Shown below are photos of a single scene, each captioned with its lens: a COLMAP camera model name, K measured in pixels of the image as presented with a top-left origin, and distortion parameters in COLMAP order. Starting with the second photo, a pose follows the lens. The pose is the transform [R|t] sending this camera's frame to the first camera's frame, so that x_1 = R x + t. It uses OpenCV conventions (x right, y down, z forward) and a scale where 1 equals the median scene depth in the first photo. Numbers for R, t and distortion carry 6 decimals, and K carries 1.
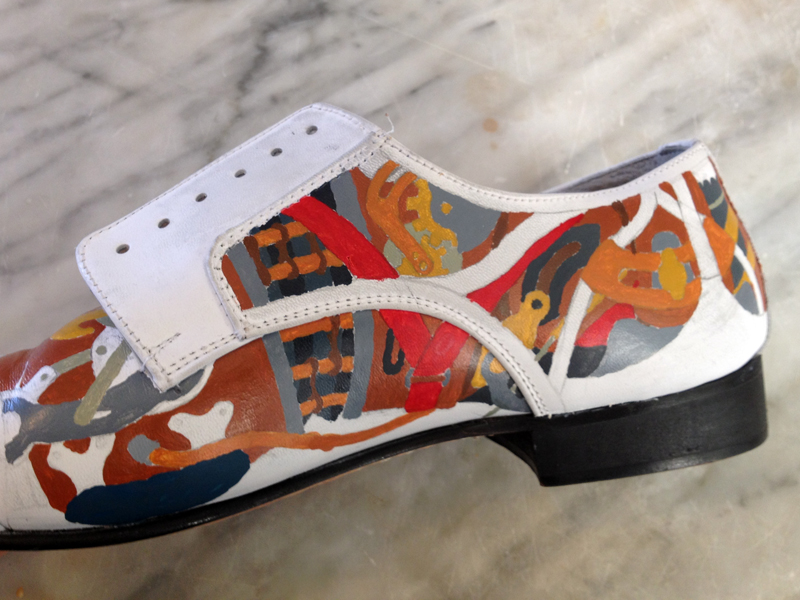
lens RADIAL K [[767.5, 0, 400.0], [0, 767.5, 300.0], [0, 0, 1]] dist [0.240725, -0.731864]
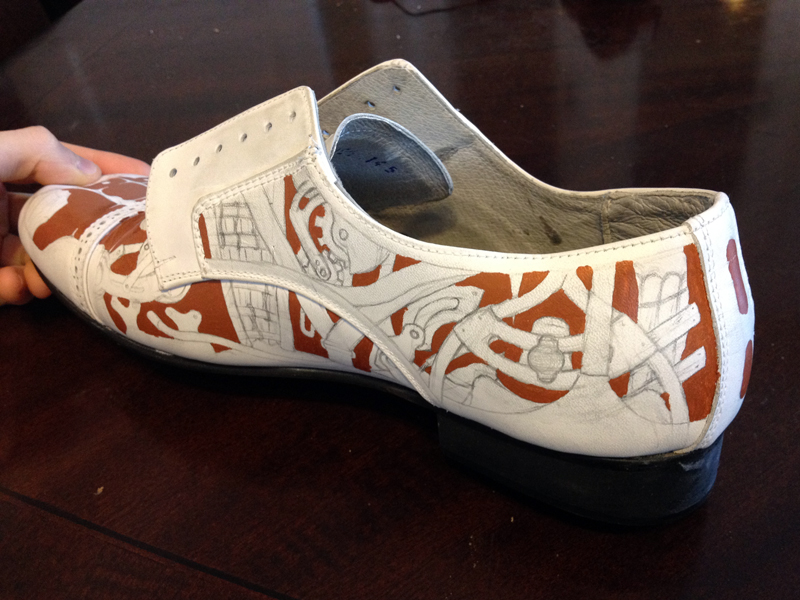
lens RADIAL K [[767.5, 0, 400.0], [0, 767.5, 300.0], [0, 0, 1]] dist [0.240725, -0.731864]
pose [[0.752135, 0.408361, -0.517238, 0.723071], [-0.119451, 0.856349, 0.502393, -0.596576], [0.648093, -0.316083, 0.692868, 0.247187]]
